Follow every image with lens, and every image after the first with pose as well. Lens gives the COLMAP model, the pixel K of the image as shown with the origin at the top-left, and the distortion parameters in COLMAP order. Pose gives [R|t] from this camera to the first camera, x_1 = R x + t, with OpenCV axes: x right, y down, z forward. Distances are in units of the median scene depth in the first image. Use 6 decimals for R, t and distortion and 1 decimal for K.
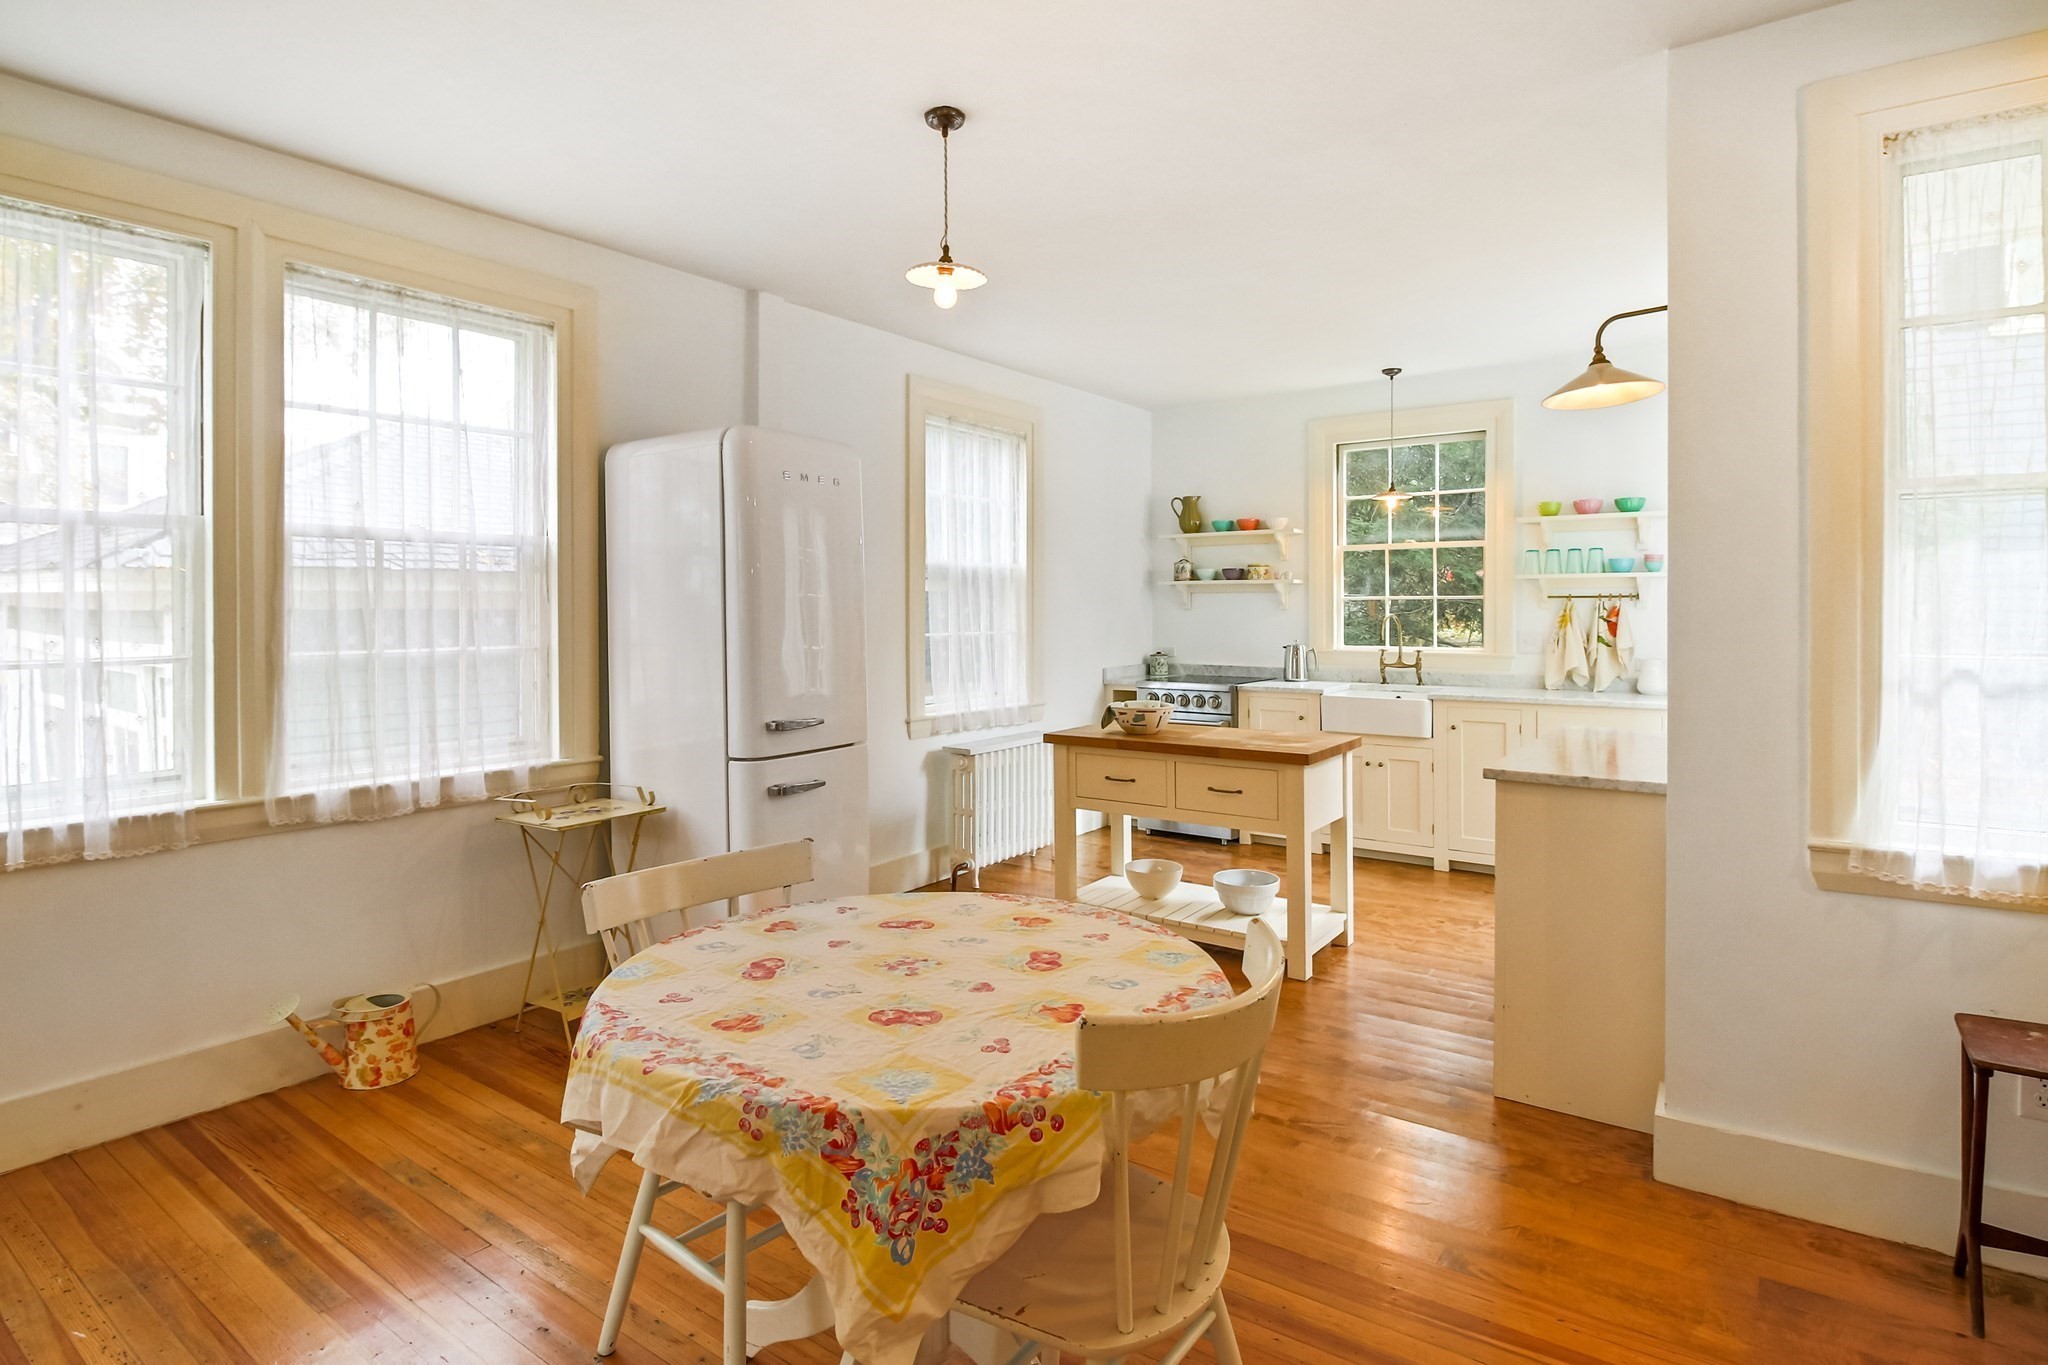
lens RADIAL K [[1044.6, 0, 1002.1], [0, 1044.6, 621.7], [0, 0, 1]] dist [0.014200, -0.010269]
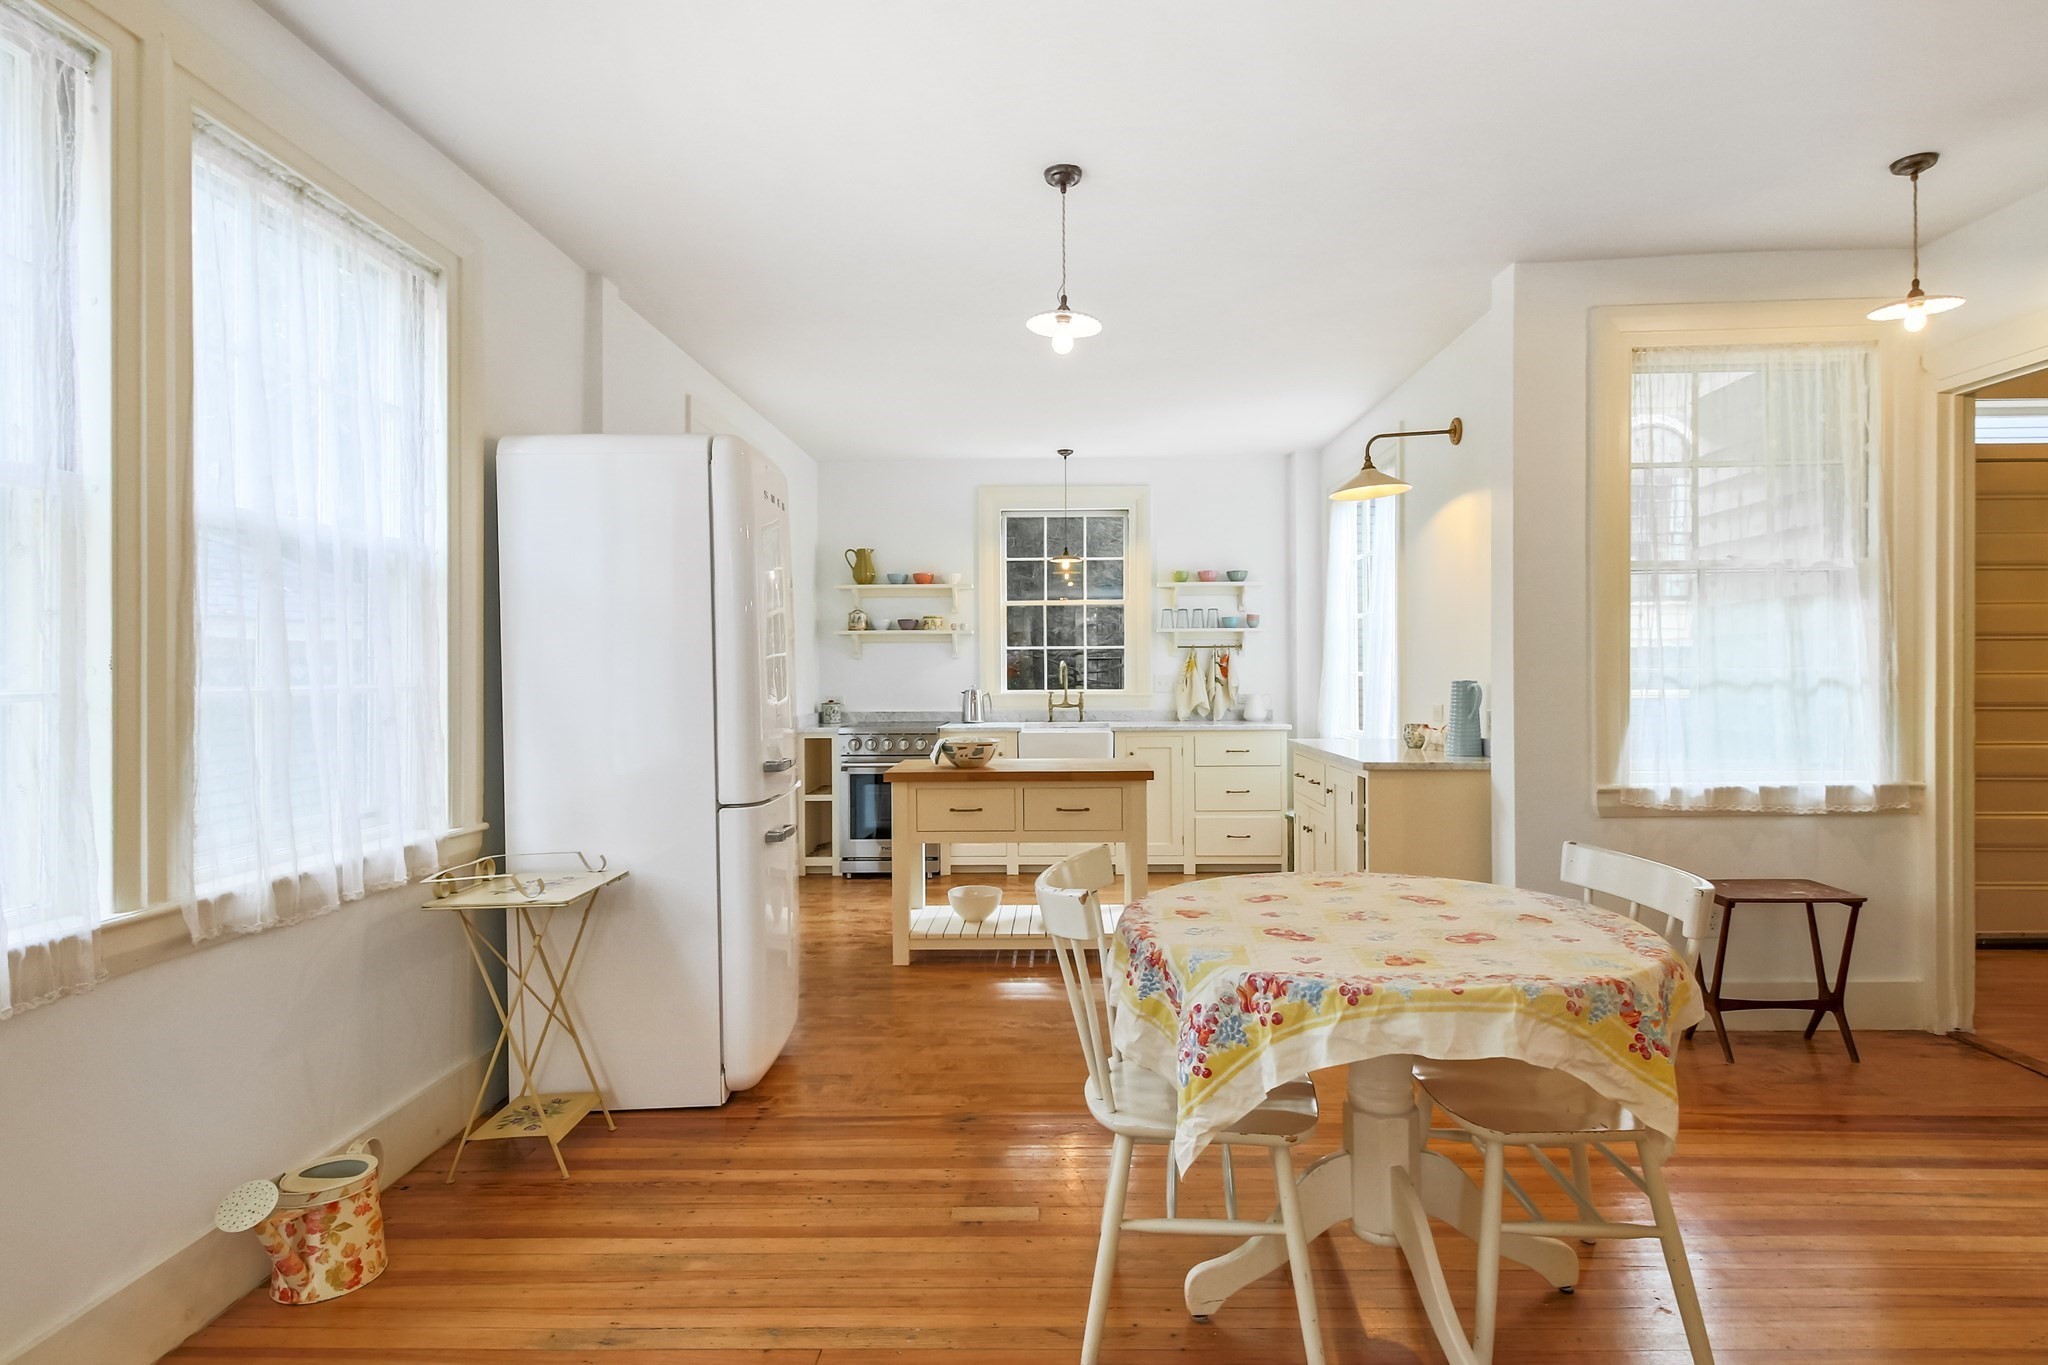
lens RADIAL K [[1044.6, 0, 1041.8], [0, 1044.6, 678.6], [0, 0, 1]] dist [0.014200, -0.010269]
pose [[0.818768, -0.006829, 0.574084, -0.344829], [0.011337, 0.999927, -0.004274, 0.018661], [-0.574013, 0.010008, 0.818785, 0.074519]]
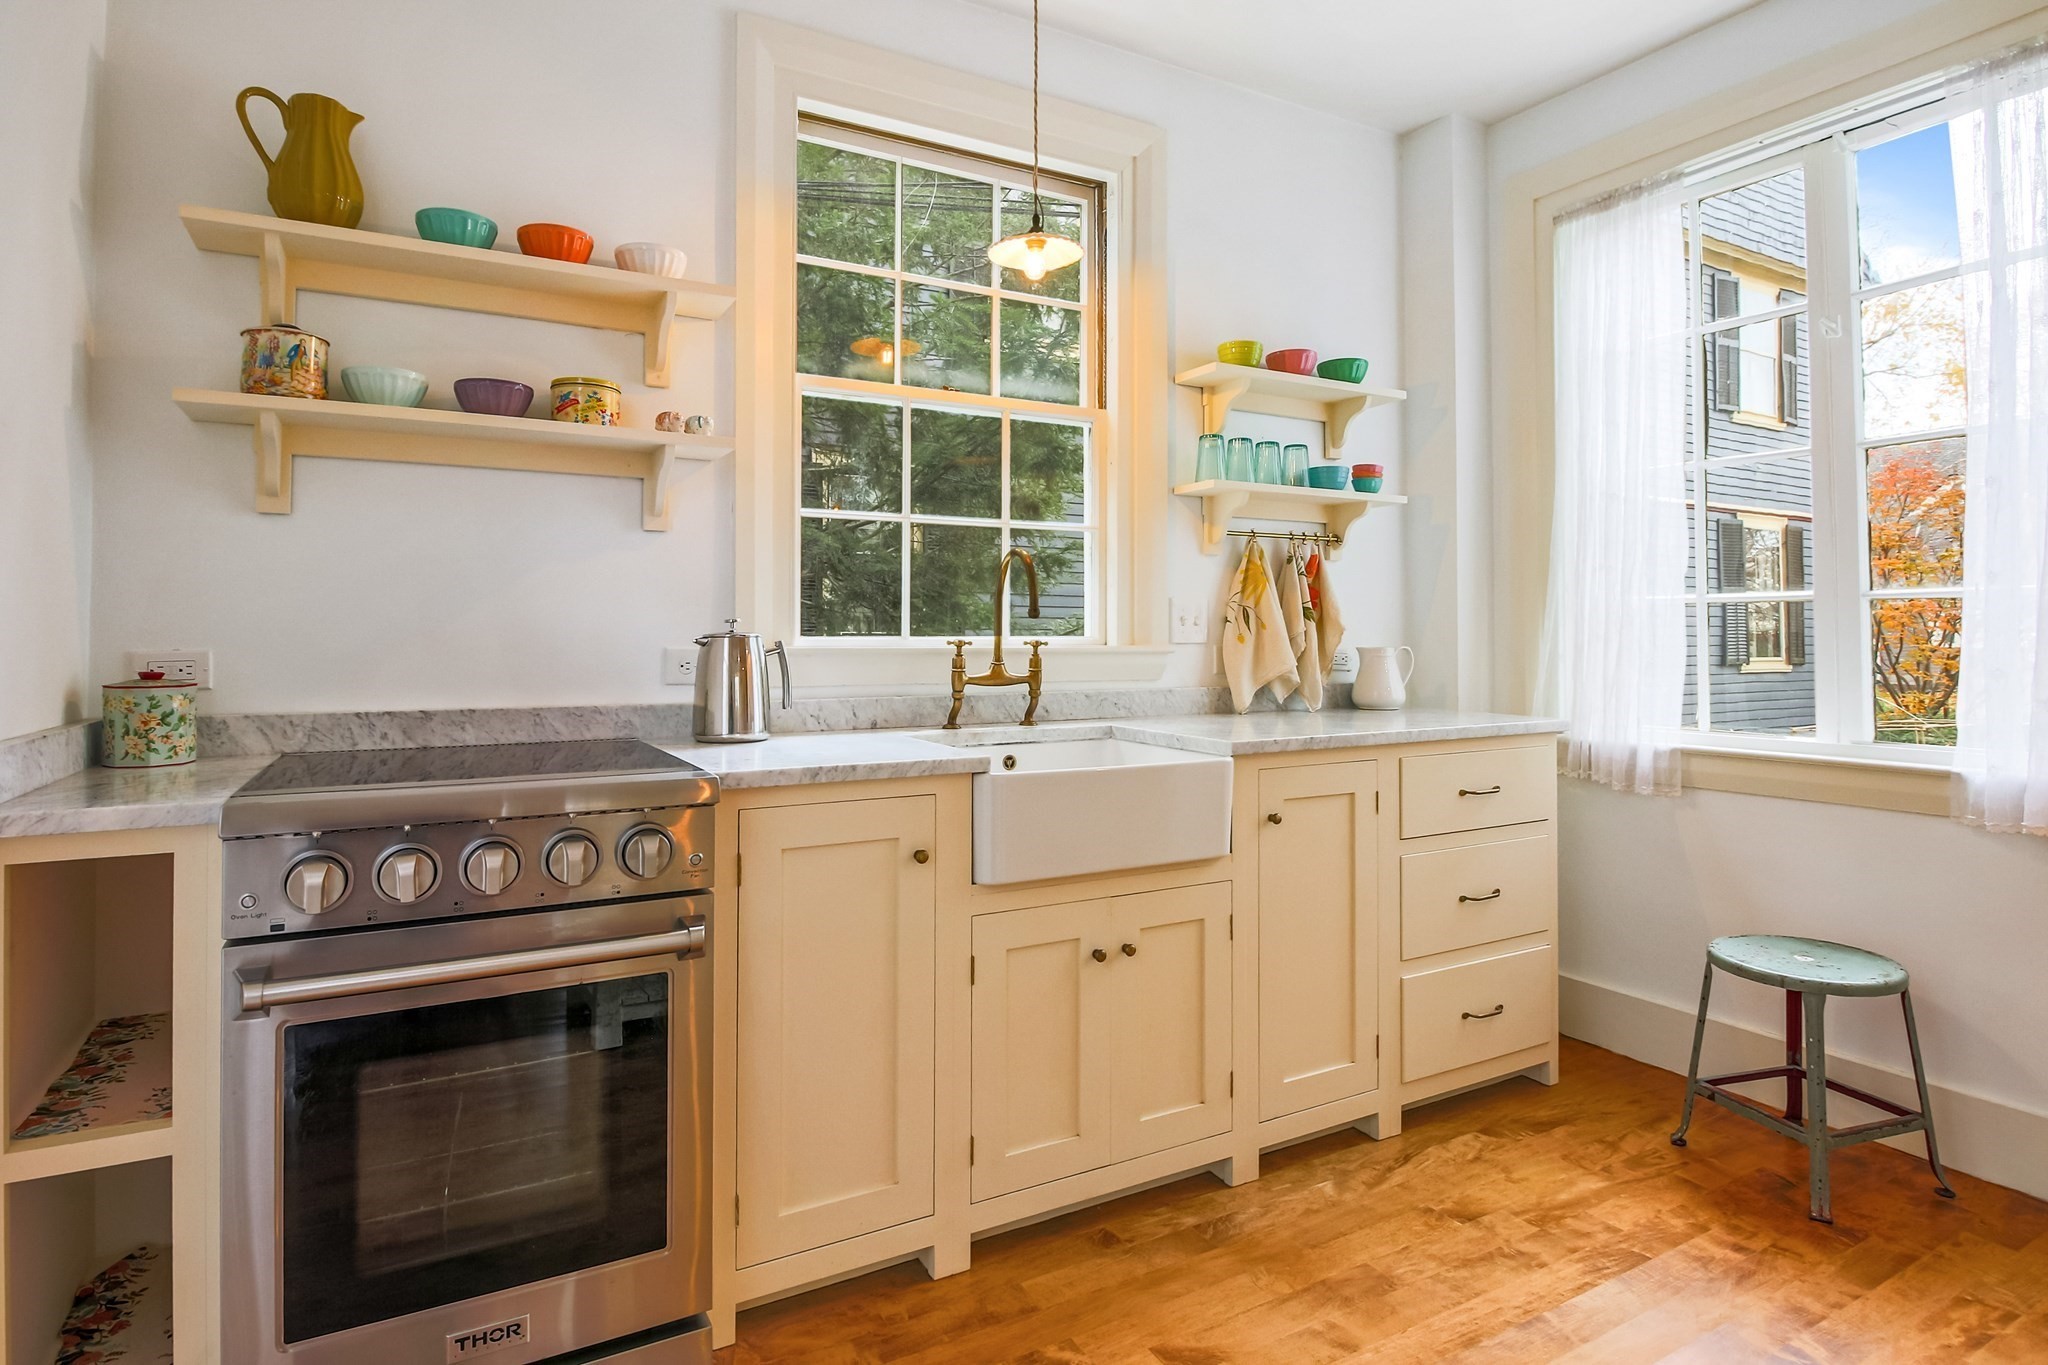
lens RADIAL K [[1044.6, 0, 968.9], [0, 1044.6, 618.6], [0, 0, 1]] dist [0.014200, -0.010269]
pose [[0.410864, 0.022876, 0.911409, 0.004593], [0.011177, 0.999484, -0.030125, 0.034014], [-0.911628, 0.022565, 0.410396, 0.948014]]
